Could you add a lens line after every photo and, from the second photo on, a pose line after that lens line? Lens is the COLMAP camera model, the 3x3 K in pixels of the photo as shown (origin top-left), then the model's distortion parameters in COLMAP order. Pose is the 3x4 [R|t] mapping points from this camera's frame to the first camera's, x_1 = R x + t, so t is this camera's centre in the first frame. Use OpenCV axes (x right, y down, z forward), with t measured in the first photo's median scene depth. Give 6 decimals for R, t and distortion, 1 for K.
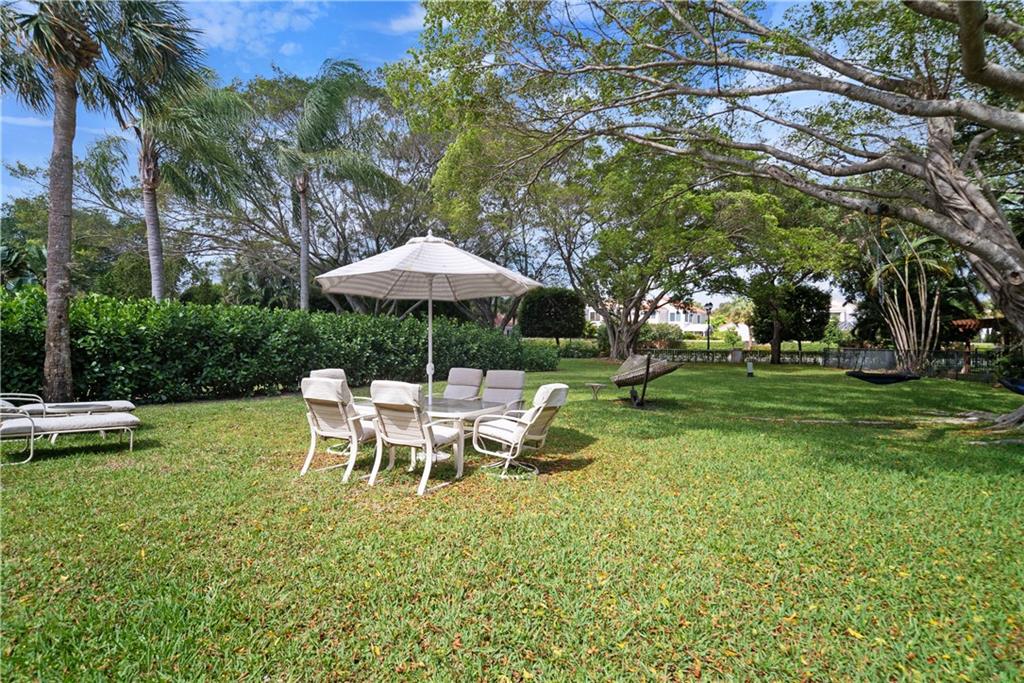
lens RADIAL K [[499.2, 0, 514.0], [0, 499.2, 340.1], [0, 0, 1]] dist [-0.021845, 0.007666]
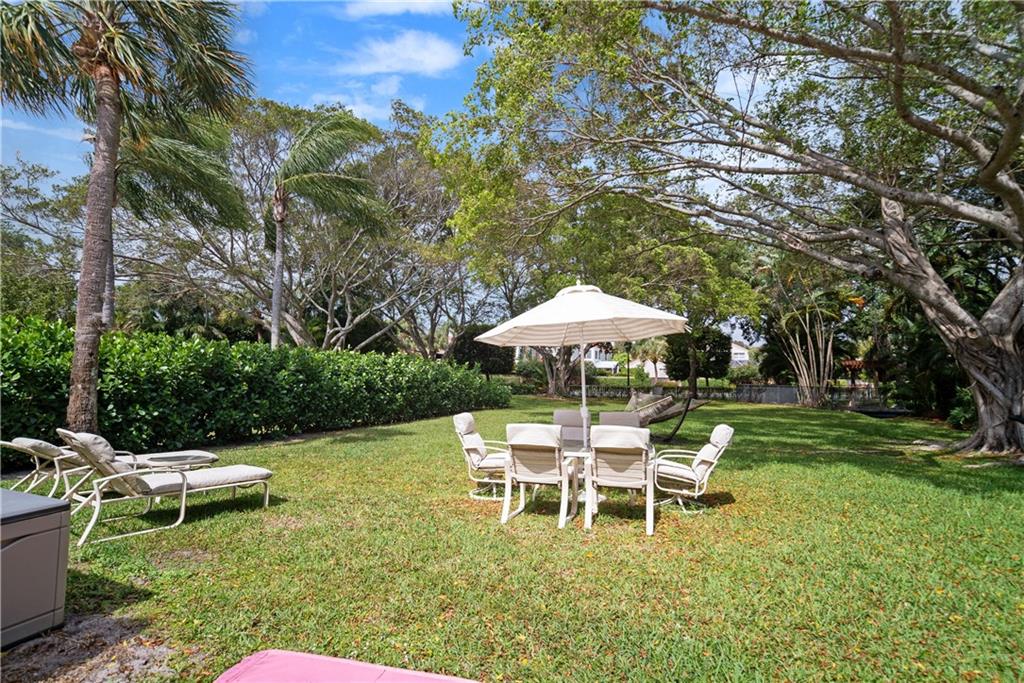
lens RADIAL K [[499.2, 0, 511.5], [0, 499.2, 345.3], [0, 0, 1]] dist [-0.021845, 0.007666]
pose [[0.980137, 0.015172, 0.197742, -0.312764], [-0.003276, 0.998172, -0.060348, -0.011410], [-0.198296, 0.058501, 0.978395, -0.001908]]
